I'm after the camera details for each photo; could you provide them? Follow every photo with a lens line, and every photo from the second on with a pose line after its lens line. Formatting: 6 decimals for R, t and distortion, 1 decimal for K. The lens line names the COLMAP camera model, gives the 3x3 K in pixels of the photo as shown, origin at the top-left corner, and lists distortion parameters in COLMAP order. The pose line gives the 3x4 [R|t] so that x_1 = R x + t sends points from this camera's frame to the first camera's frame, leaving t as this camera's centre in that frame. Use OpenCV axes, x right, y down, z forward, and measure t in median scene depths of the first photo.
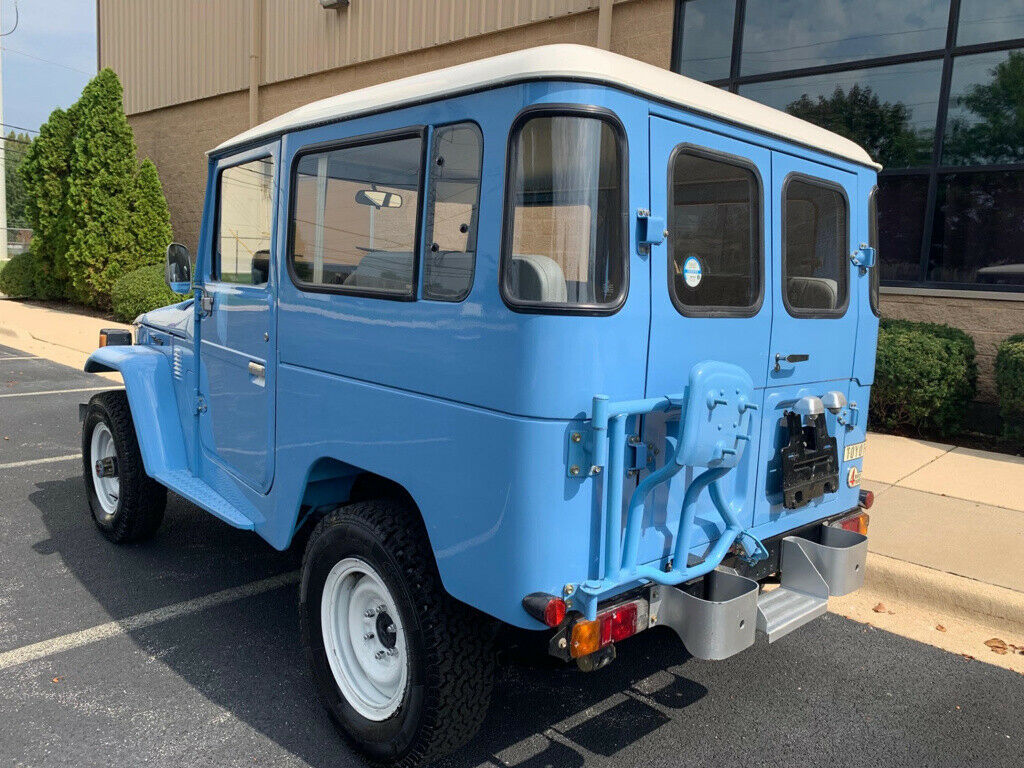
lens RADIAL K [[794.8, 0, 506.8], [0, 794.8, 366.1], [0, 0, 1]] dist [0.007692, -0.001114]
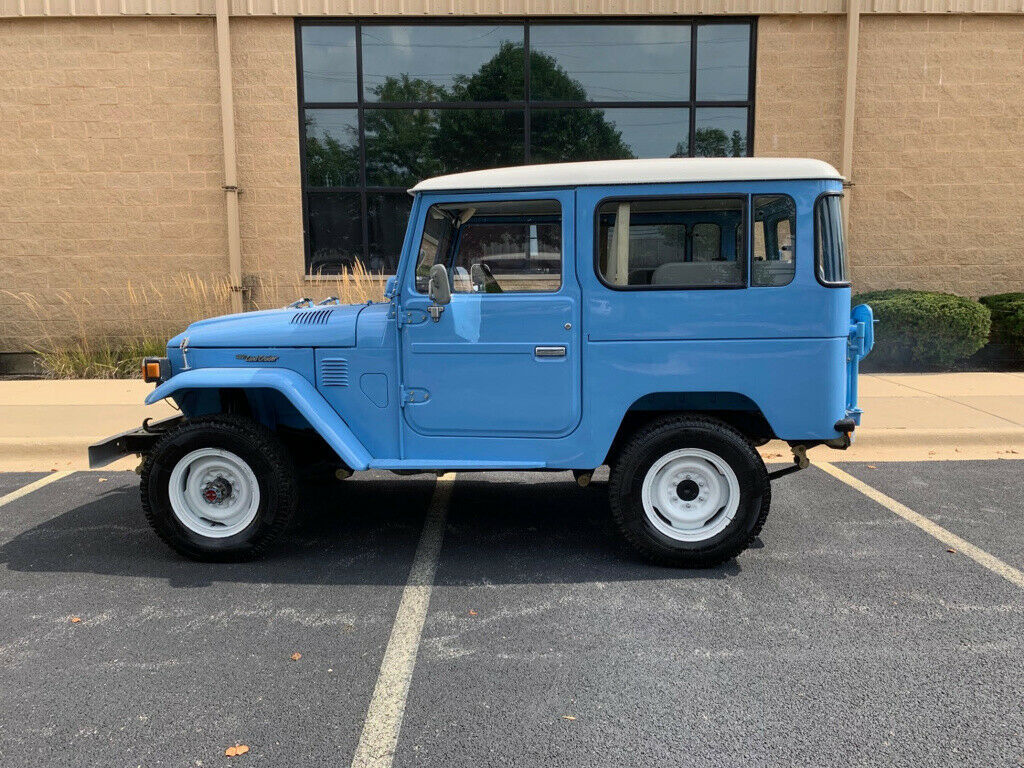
lens RADIAL K [[792.2, 0, 507.8], [0, 792.2, 376.6], [0, 0, 1]] dist [0.013958, -0.002145]
pose [[0.720512, -0.141632, 0.678825, -0.573962], [0.126399, 0.989344, 0.072258, -0.026585], [-0.681825, 0.033740, 0.730736, 0.013616]]
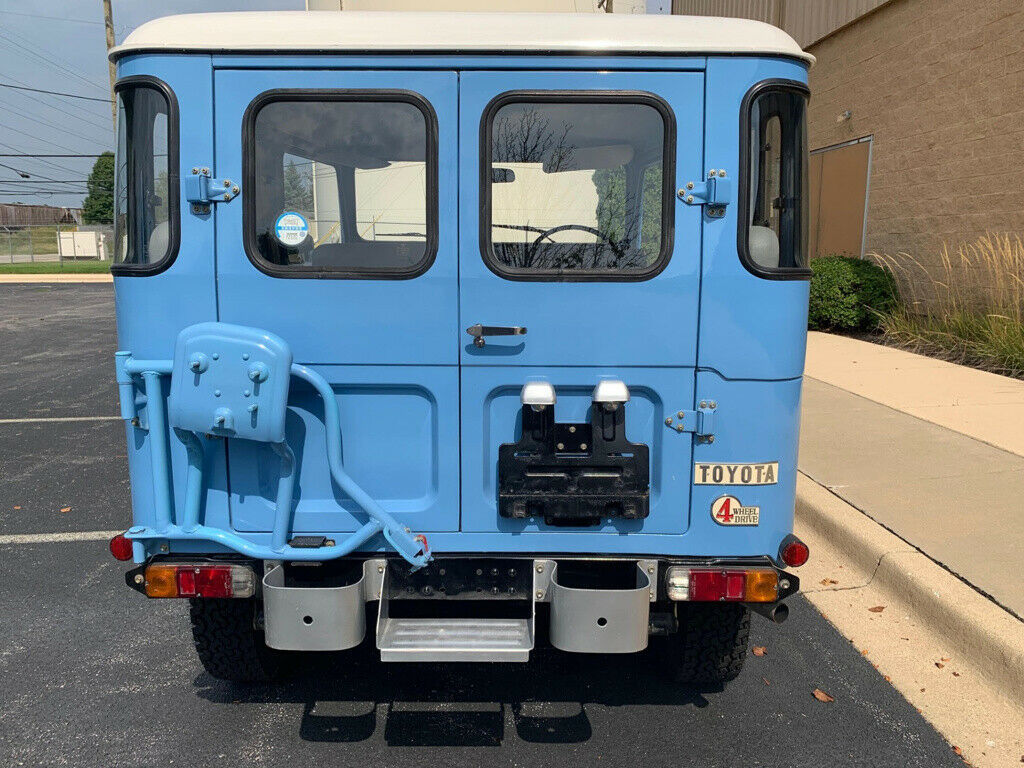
lens RADIAL K [[792.2, 0, 507.8], [0, 792.2, 376.6], [0, 0, 1]] dist [0.013958, -0.002145]
pose [[0.729006, 0.065236, -0.681391, 0.333669], [-0.044913, 0.997862, 0.047483, -0.000786], [0.683032, -0.004012, 0.730378, 0.158745]]
